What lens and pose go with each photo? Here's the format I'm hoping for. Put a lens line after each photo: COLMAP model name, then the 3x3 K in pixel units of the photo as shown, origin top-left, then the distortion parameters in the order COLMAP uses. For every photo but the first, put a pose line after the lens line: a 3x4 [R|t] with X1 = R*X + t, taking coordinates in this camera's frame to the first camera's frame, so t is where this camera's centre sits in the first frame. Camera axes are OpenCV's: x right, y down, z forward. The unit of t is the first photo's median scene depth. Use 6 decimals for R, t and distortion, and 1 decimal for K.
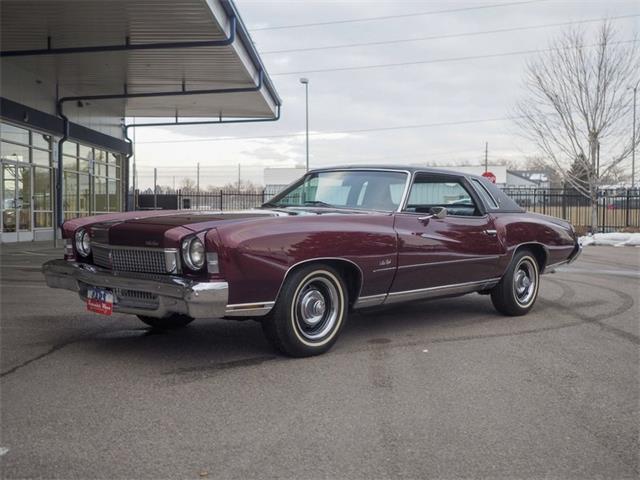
lens RADIAL K [[693.5, 0, 320.0], [0, 693.5, 240.0], [0, 0, 1]] dist [-0.002684, -0.012842]
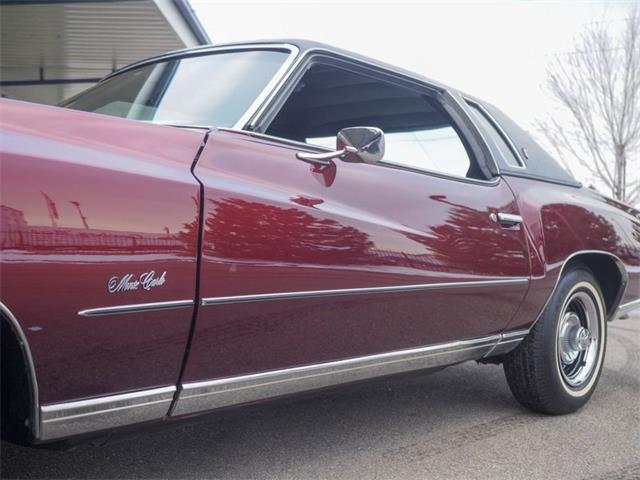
lens RADIAL K [[750.7, 0, 320.0], [0, 750.7, 240.0], [0, 0, 1]] dist [-0.008875, -0.002348]
pose [[0.999693, 0.021070, 0.013043, 0.112070], [-0.020508, 0.998916, -0.041791, 0.018683], [-0.013909, 0.041510, 0.999041, 0.483335]]
